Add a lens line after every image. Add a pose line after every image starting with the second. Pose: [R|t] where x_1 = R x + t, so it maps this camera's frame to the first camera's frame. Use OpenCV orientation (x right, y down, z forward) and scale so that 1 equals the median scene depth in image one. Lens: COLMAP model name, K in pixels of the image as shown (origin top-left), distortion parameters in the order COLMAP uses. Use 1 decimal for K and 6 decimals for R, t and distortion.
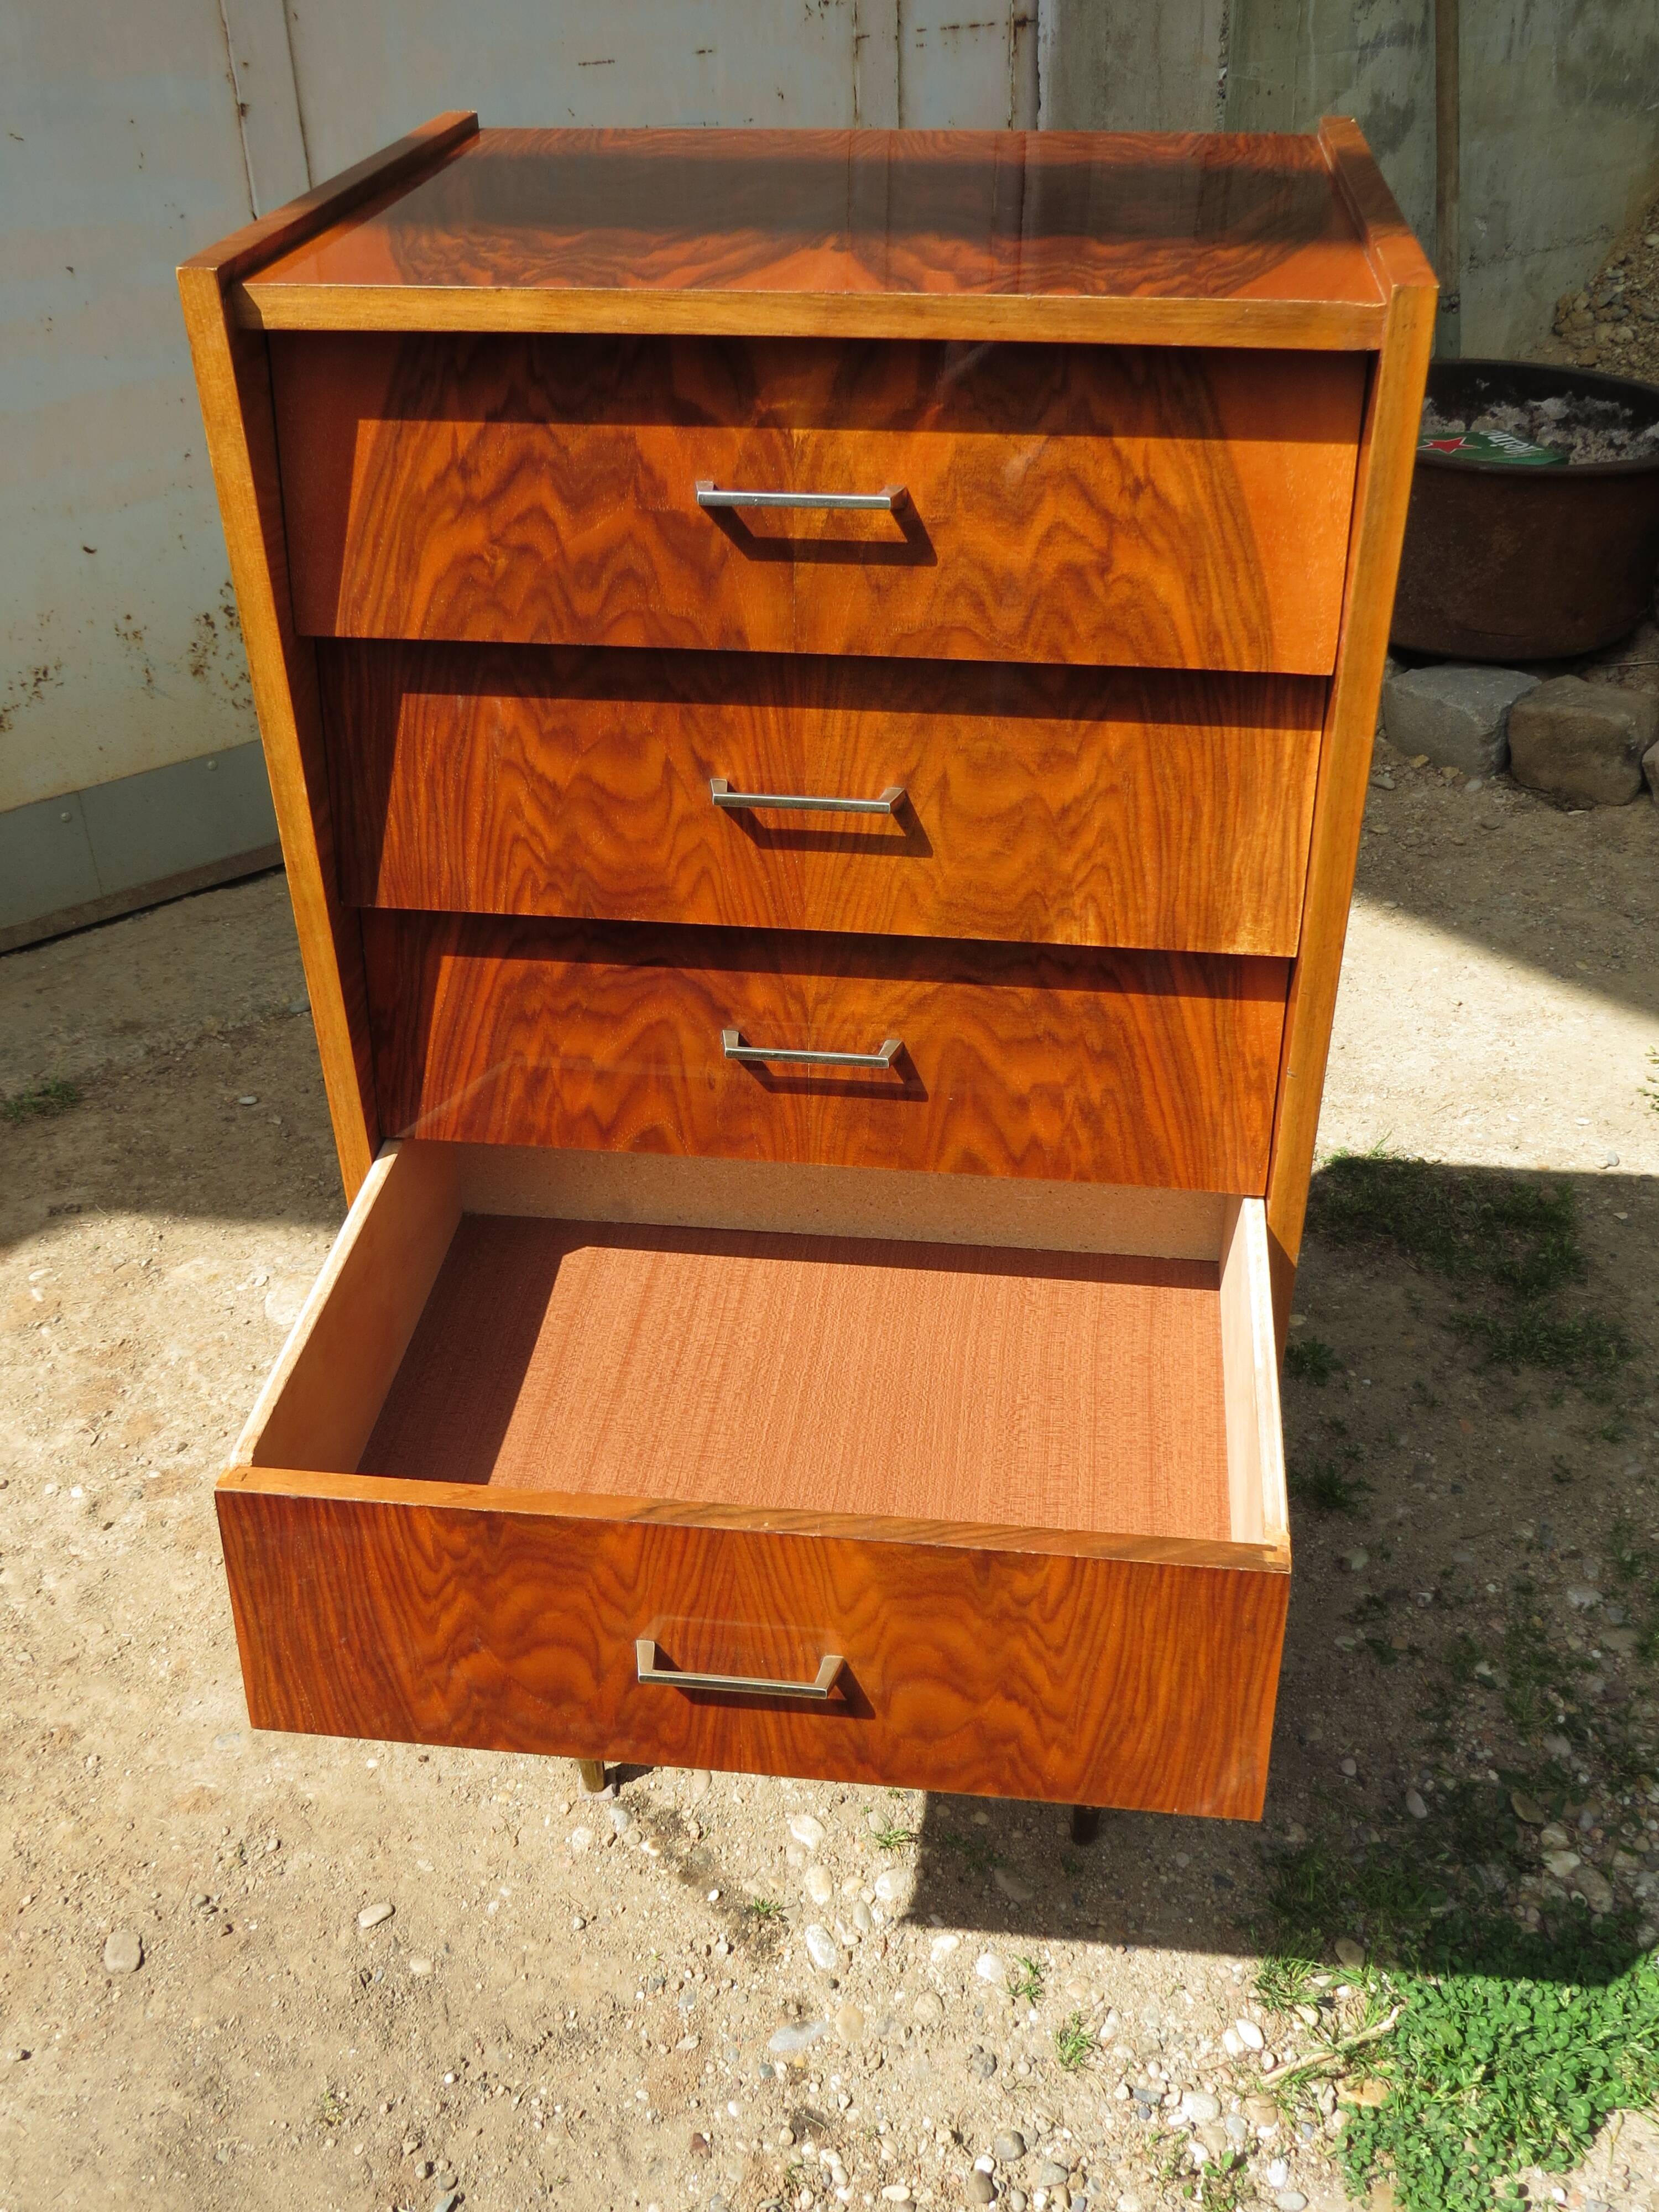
lens RADIAL K [[2038.0, 0, 831.8], [0, 2038.0, 1118.8], [0, 0, 1]] dist [-0.030261, 0.007865]
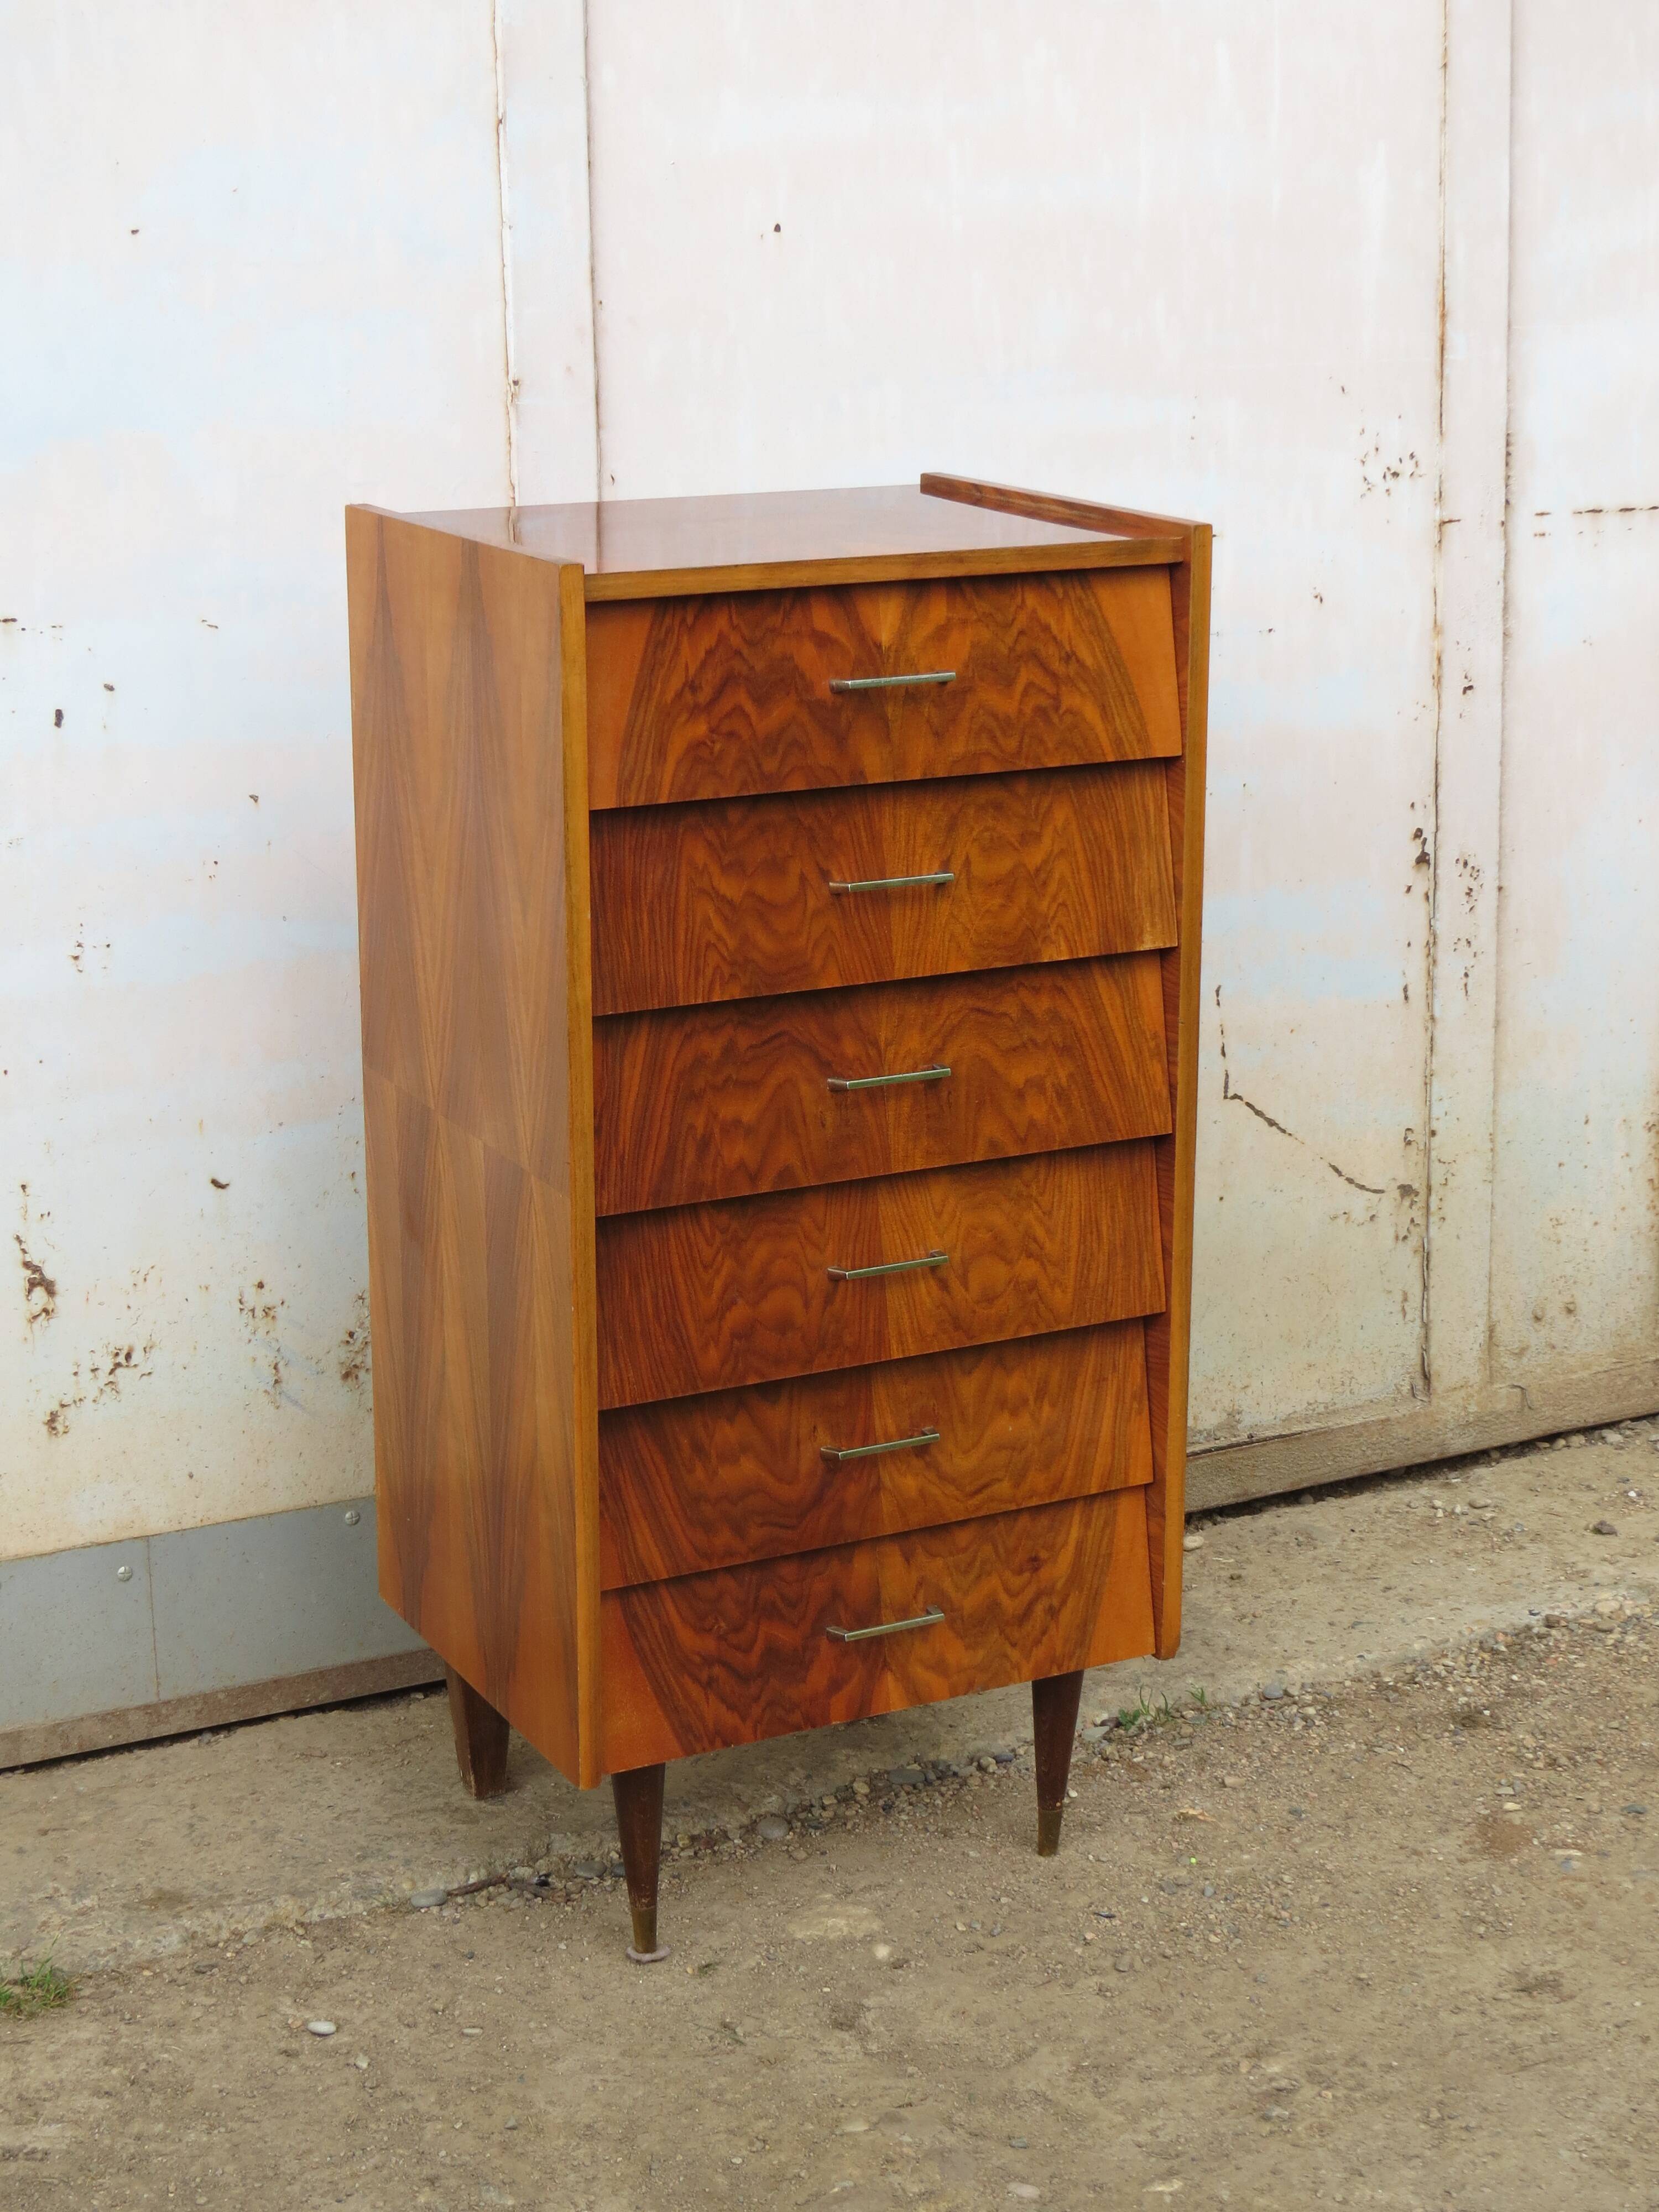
lens RADIAL K [[3718.4, 0, 828.4], [0, 3718.4, 1194.4], [0, 0, 1]] dist [-0.074070, -0.126830]
pose [[0.818563, -0.155111, 0.553078, -1.456135], [0.309542, 0.930202, -0.197251, 0.526794], [-0.483878, 0.332663, 0.809442, -1.007210]]
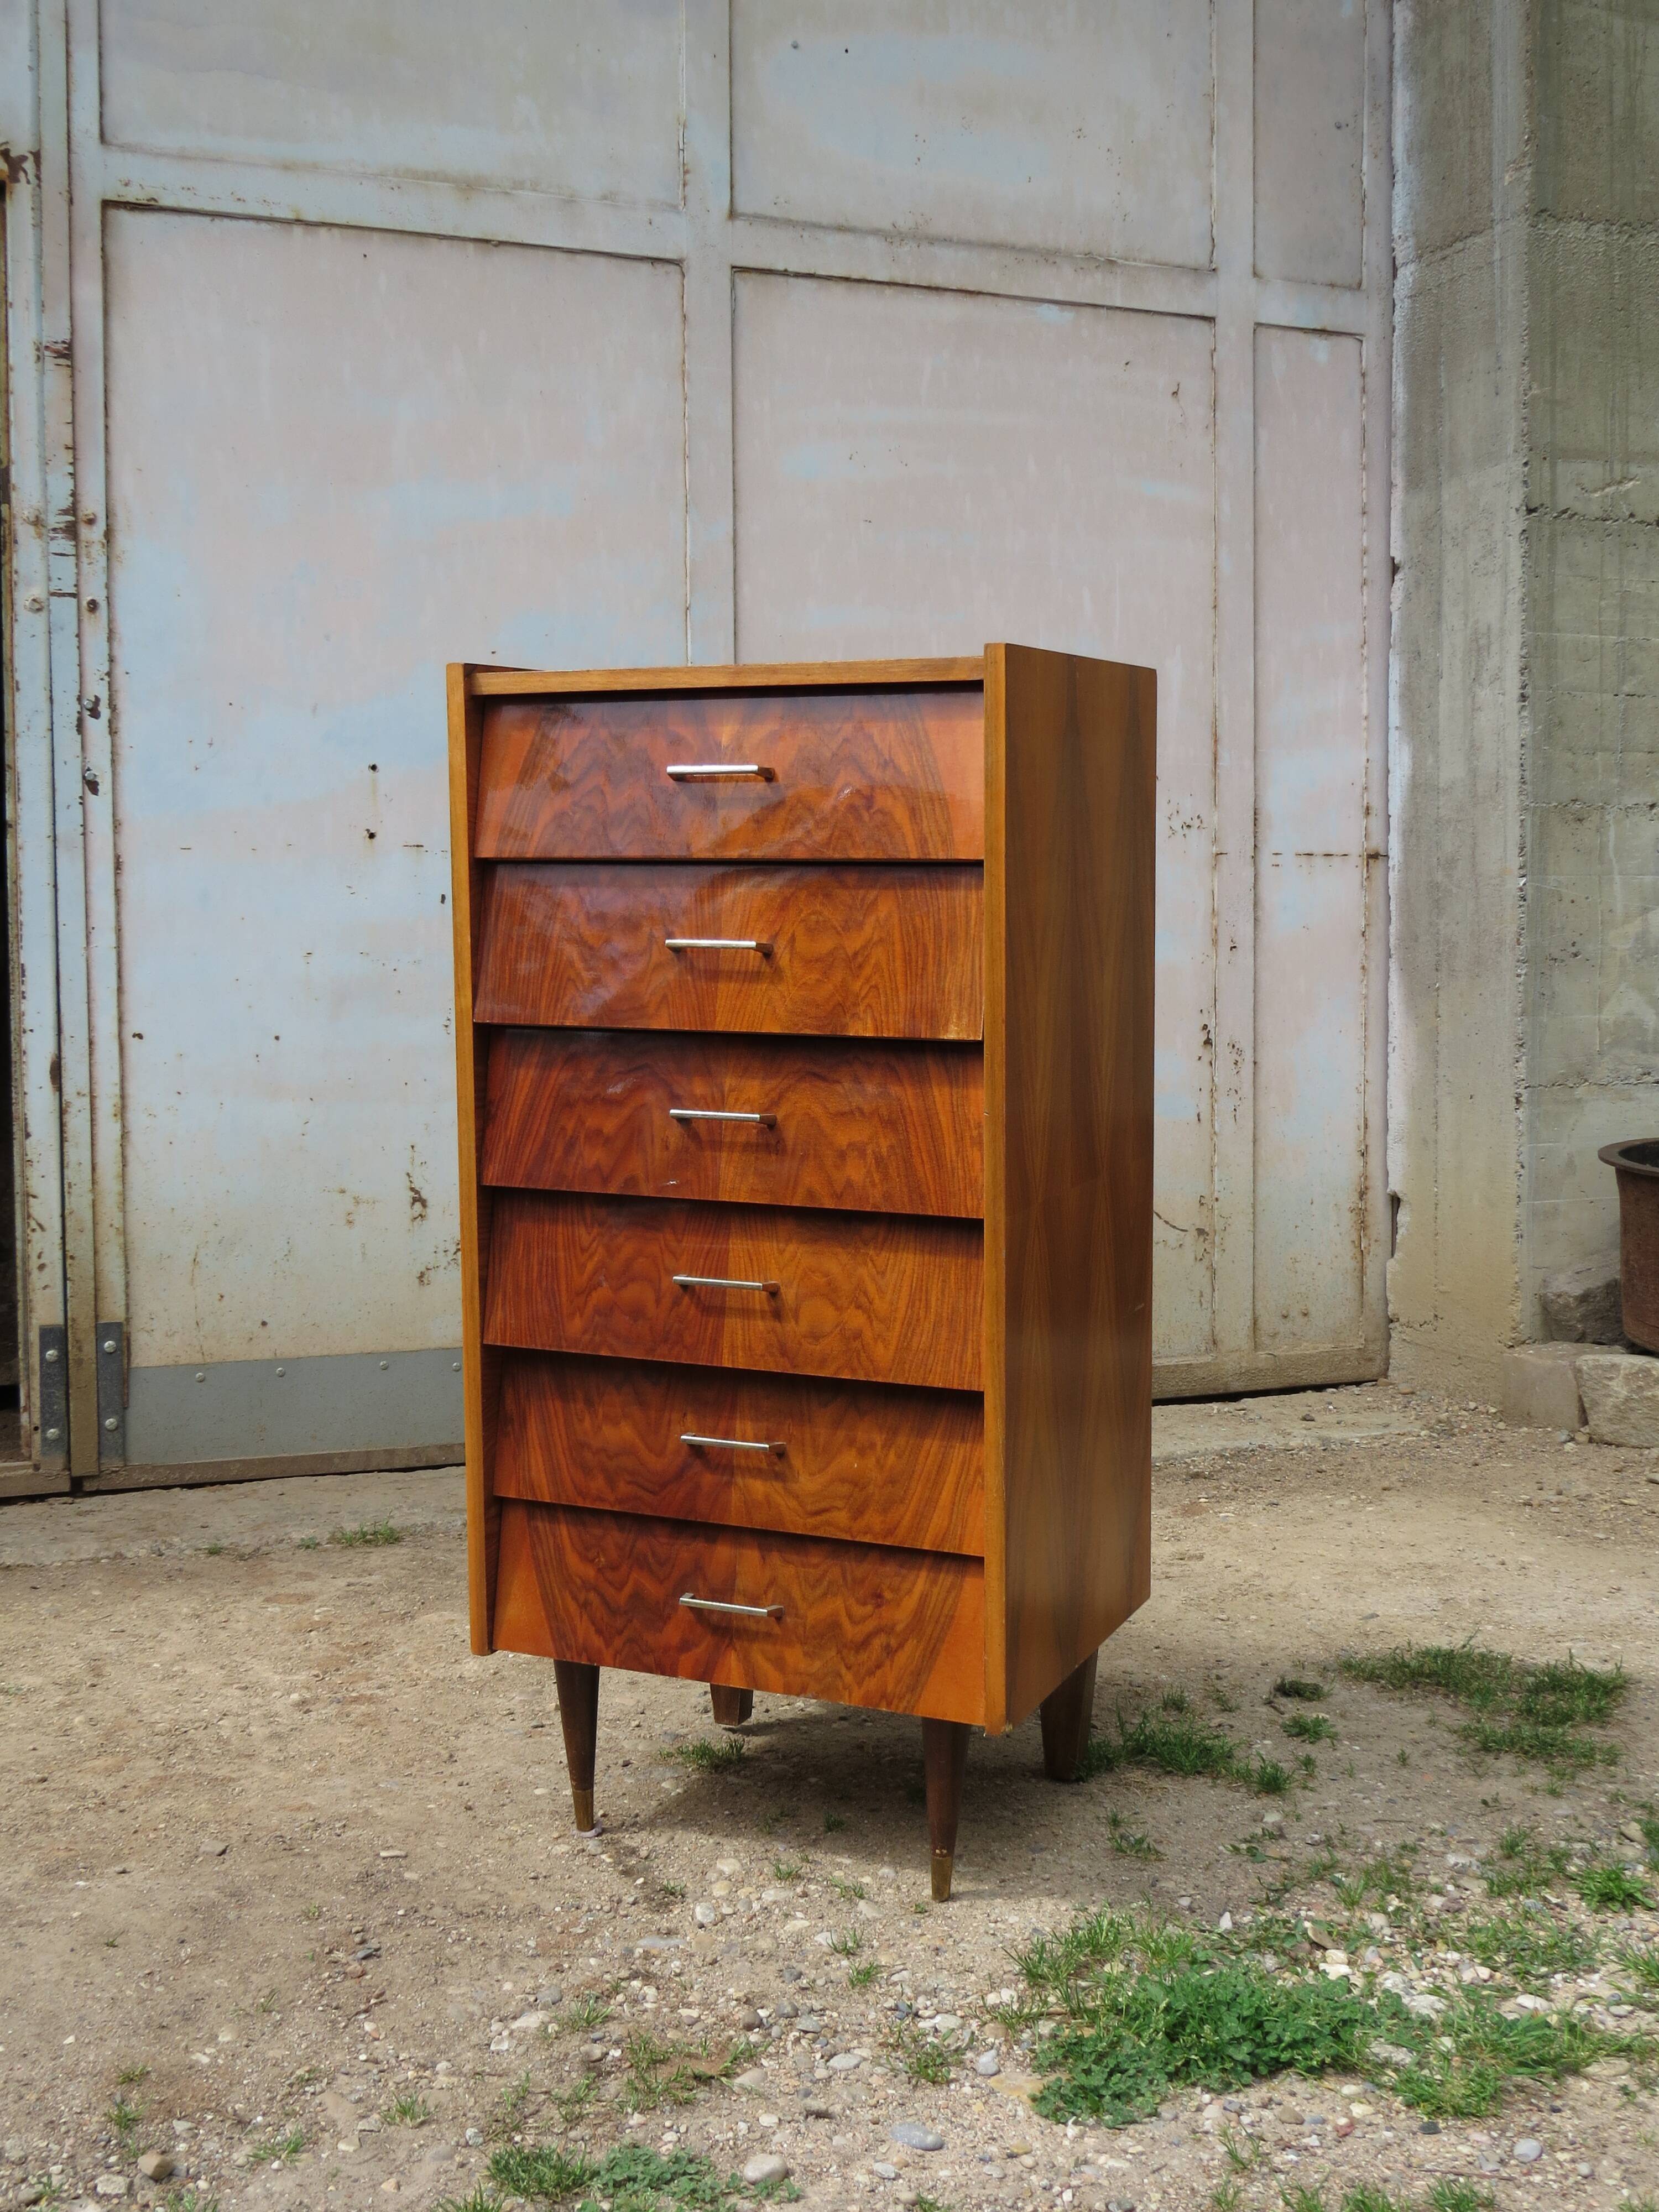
lens RADIAL K [[2480.3, 0, 851.0], [0, 2480.3, 1155.4], [0, 0, 1]] dist [-0.018721, -0.016136]
pose [[0.957722, 0.044204, -0.284280, 0.650947], [-0.162050, 0.899349, -0.406092, 0.779079], [0.237716, 0.434991, 0.868490, -0.683156]]
